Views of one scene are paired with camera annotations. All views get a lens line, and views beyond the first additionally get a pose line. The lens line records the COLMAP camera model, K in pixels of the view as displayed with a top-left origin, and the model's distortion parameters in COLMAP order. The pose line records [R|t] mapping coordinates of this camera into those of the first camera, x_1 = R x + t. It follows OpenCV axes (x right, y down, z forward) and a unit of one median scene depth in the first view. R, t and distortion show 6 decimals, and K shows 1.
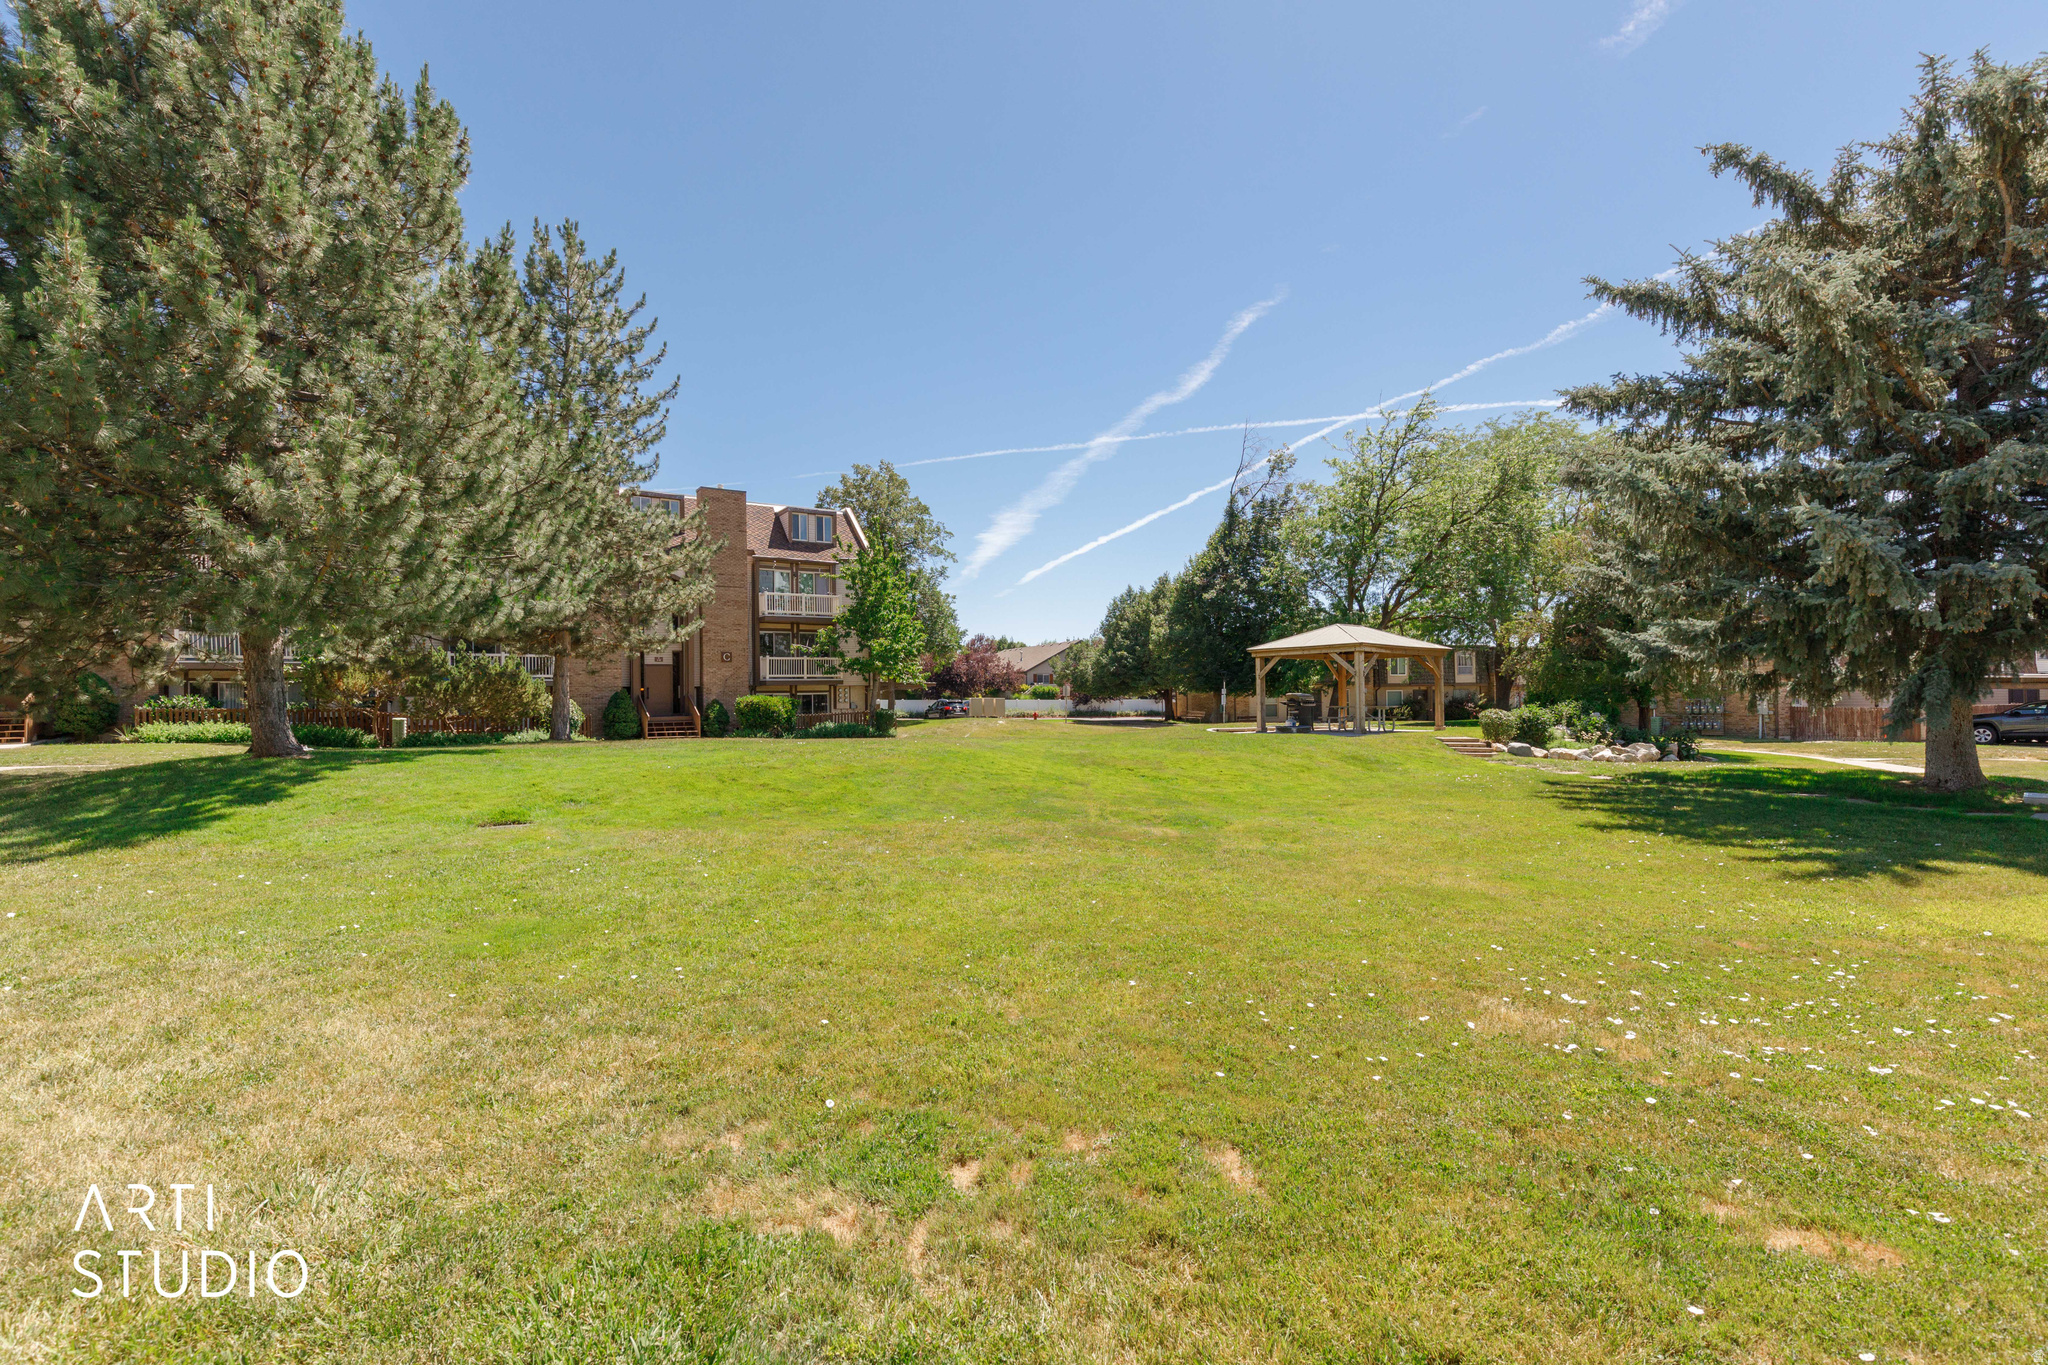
lens RADIAL K [[927.3, 0, 1026.9], [0, 927.3, 692.8], [0, 0, 1]] dist [0.020435, 0.000608]
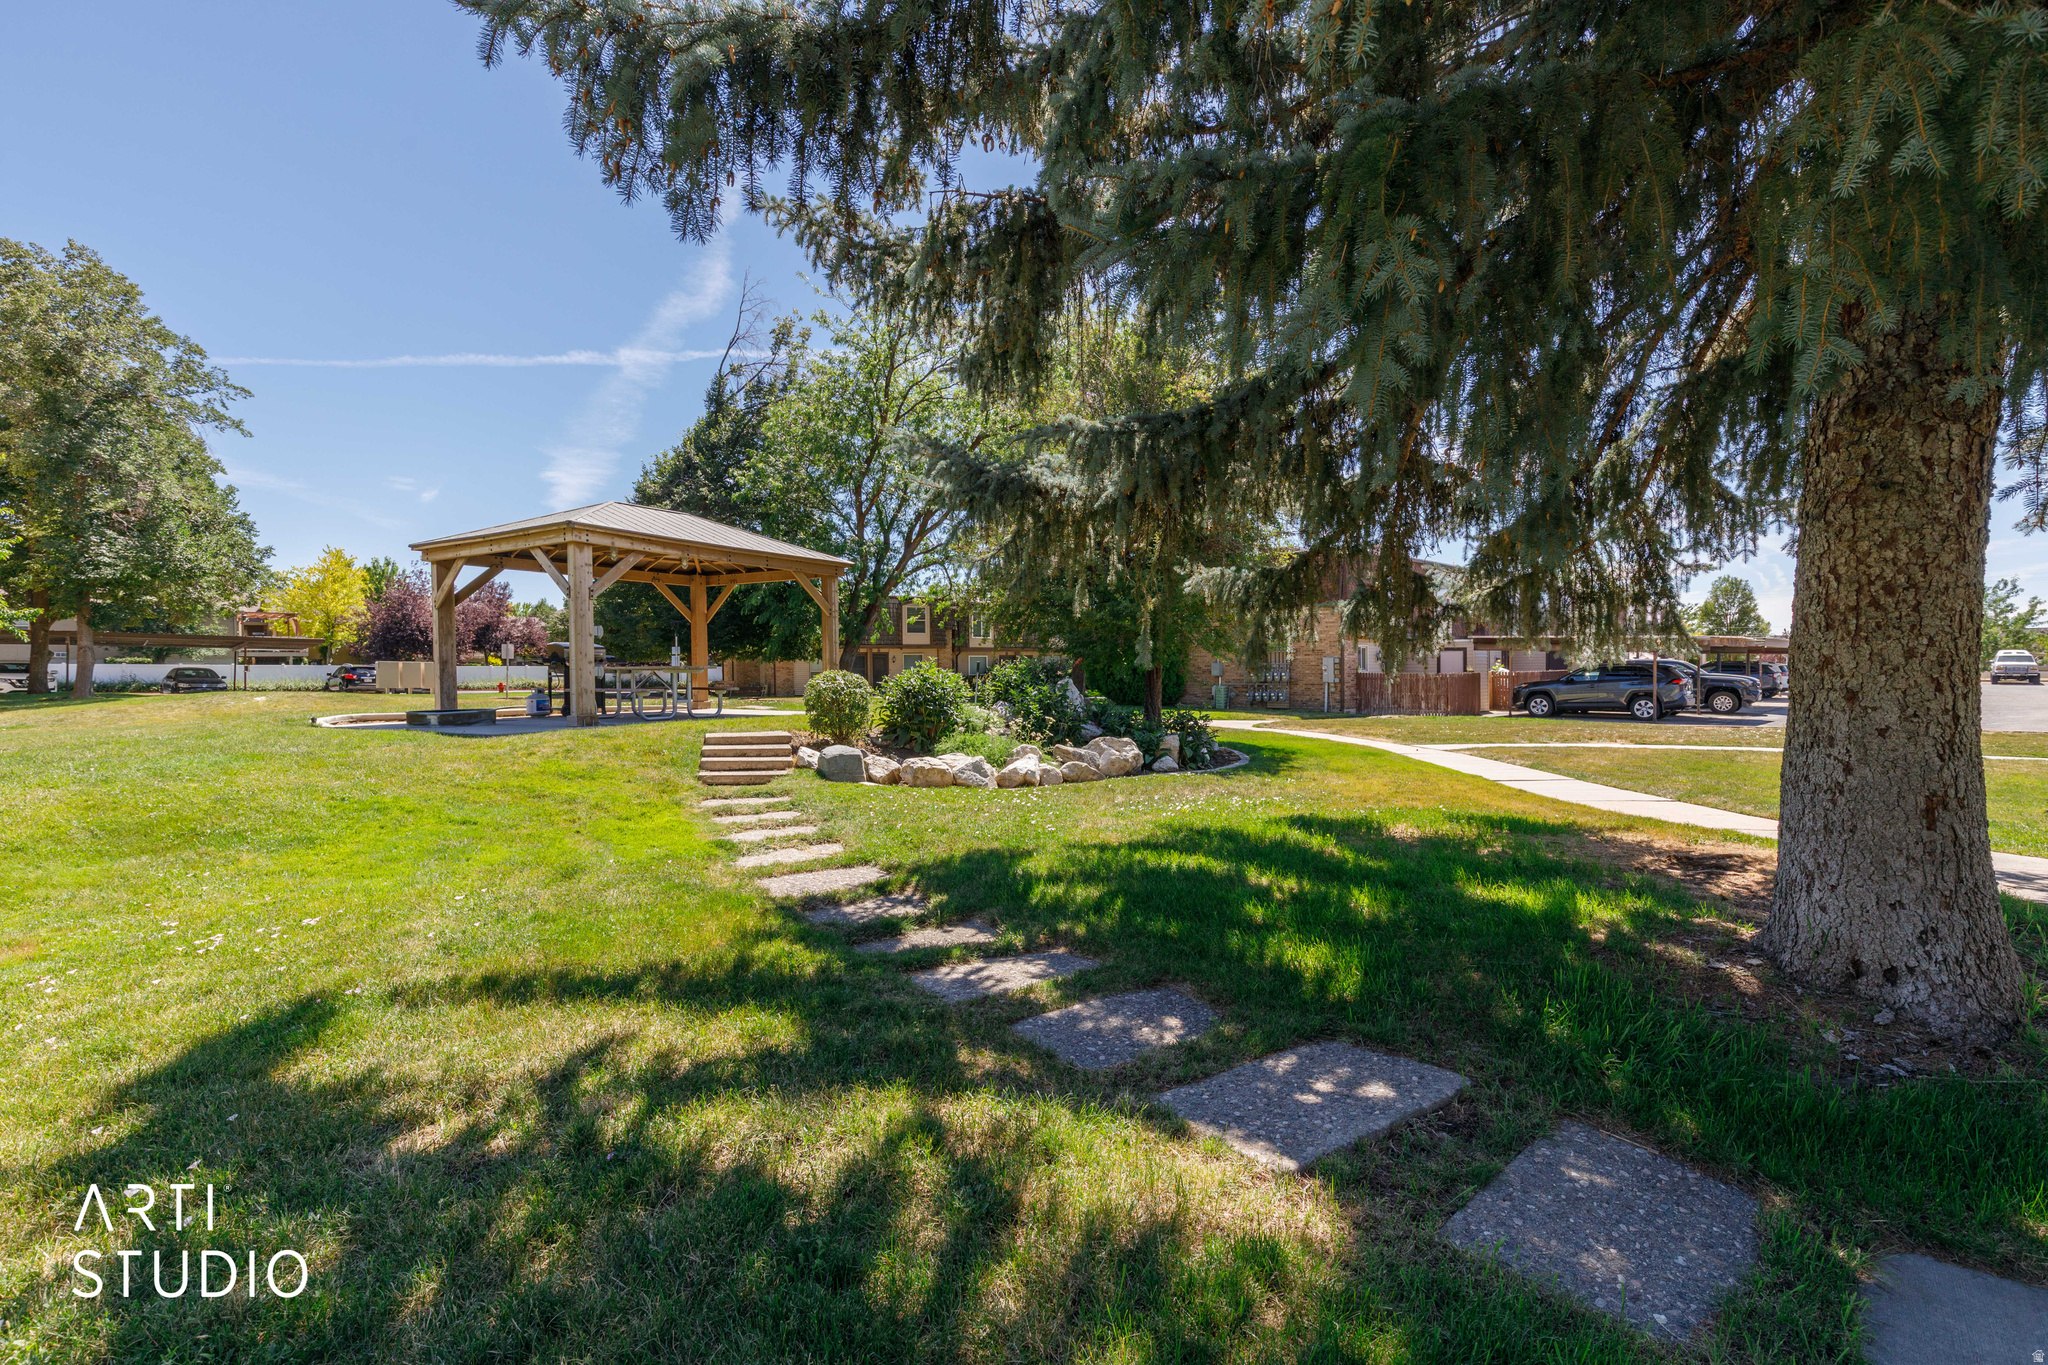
lens RADIAL K [[927.3, 0, 1032.3], [0, 927.3, 688.5], [0, 0, 1]] dist [0.020435, 0.000608]
pose [[0.942152, -0.004841, 0.335151, 0.209145], [-0.003880, 0.999671, 0.025348, 0.006754], [-0.335164, -0.025182, 0.941823, 0.252704]]
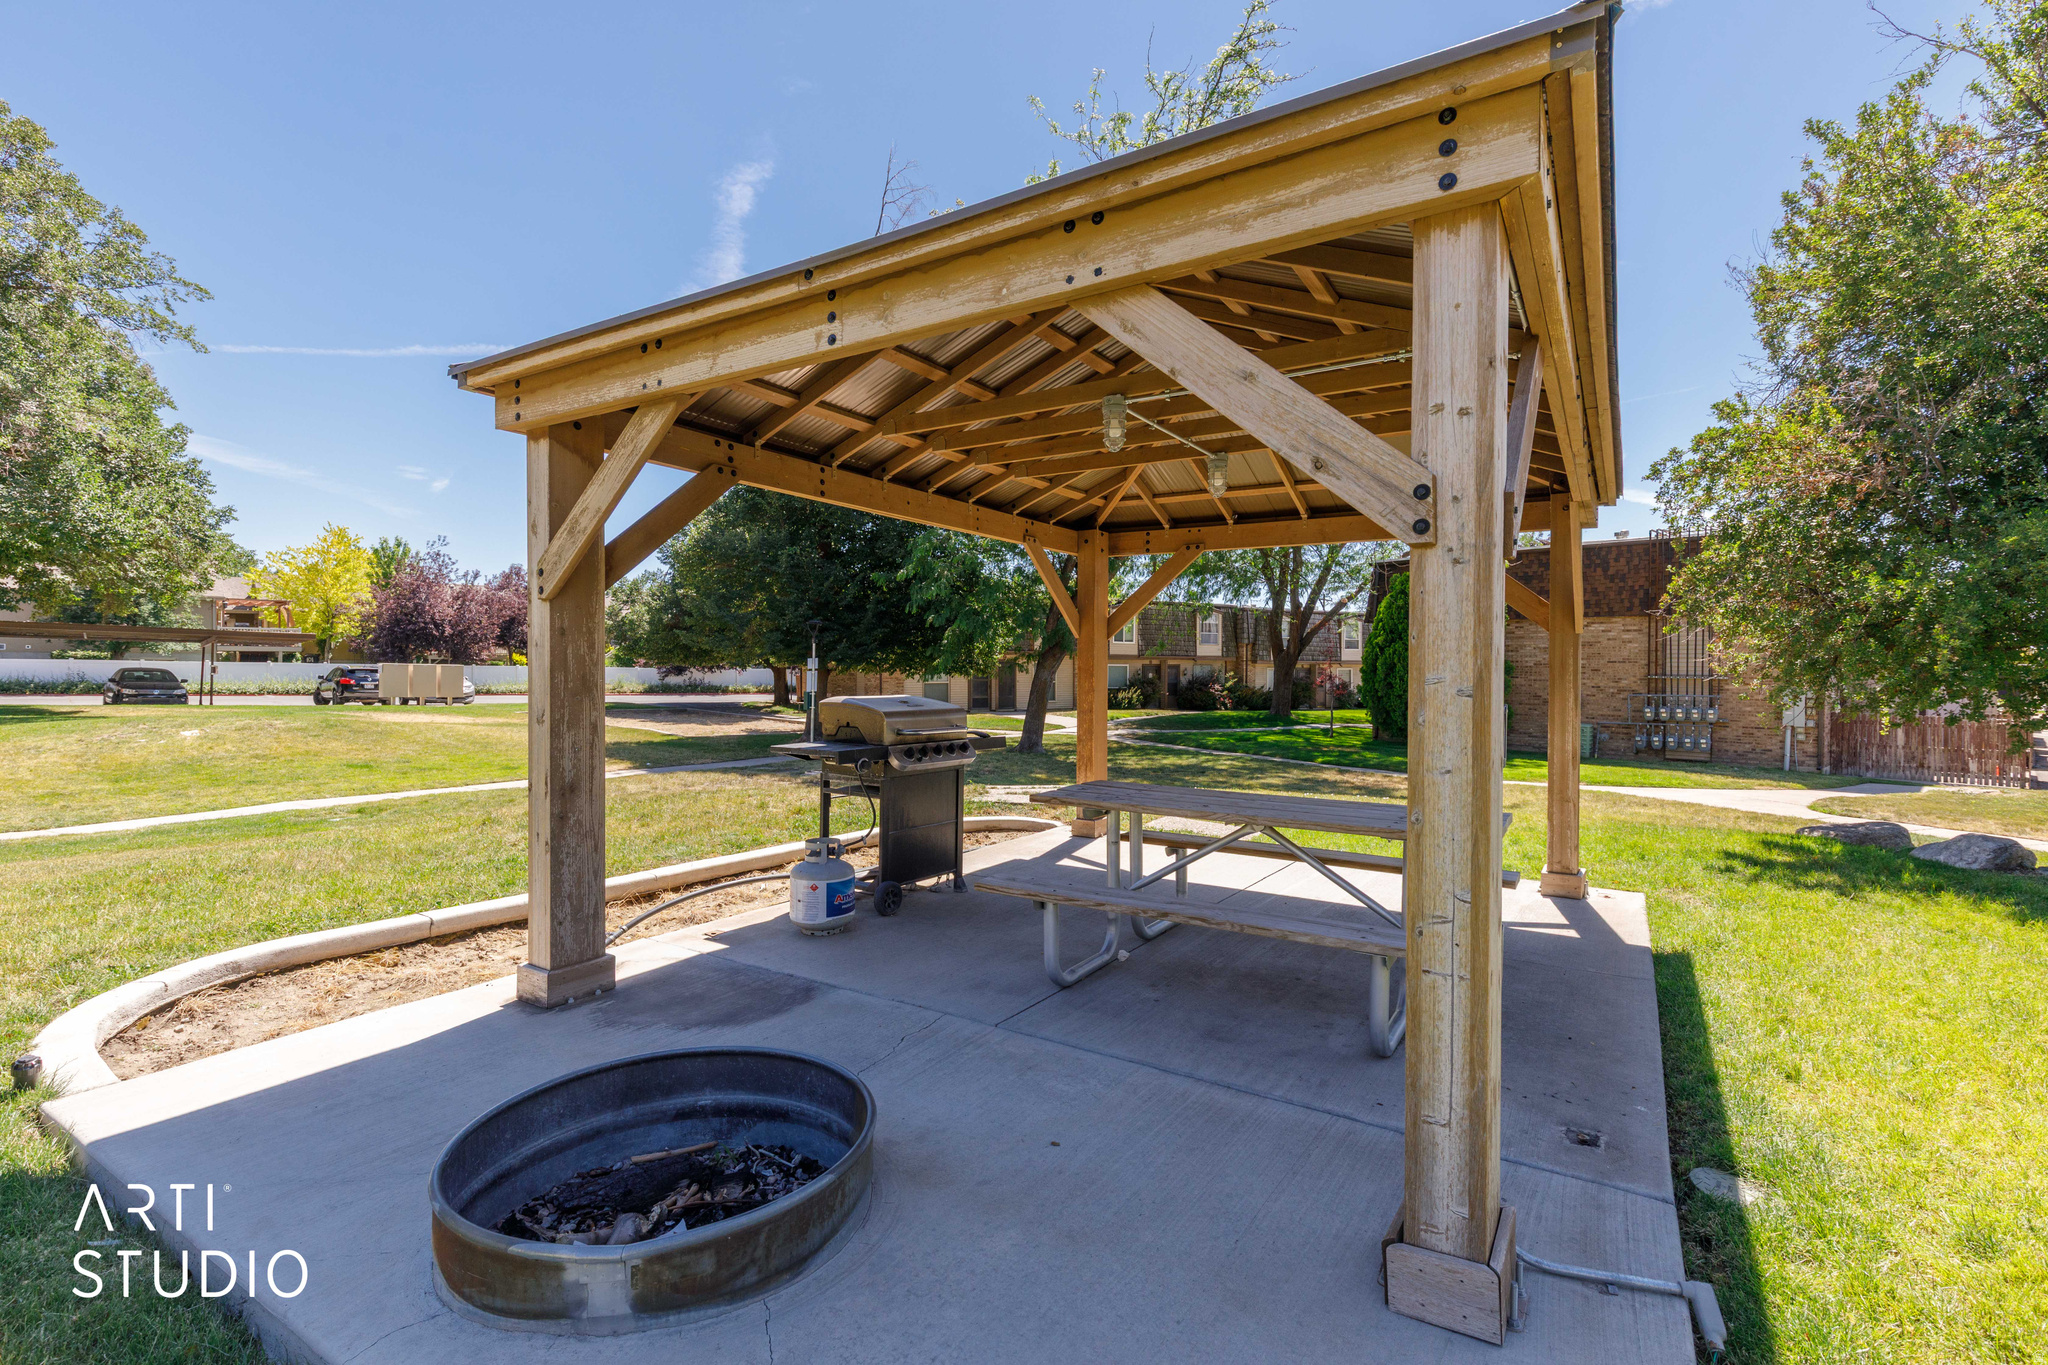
lens RADIAL K [[927.3, 0, 1038.3], [0, 927.3, 678.2], [0, 0, 1]] dist [0.020435, 0.000608]
pose [[0.943051, 0.010895, 0.332470, 0.152231], [-0.017885, 0.999679, 0.017969, -0.004414], [-0.332167, -0.022892, 0.942943, 0.474654]]
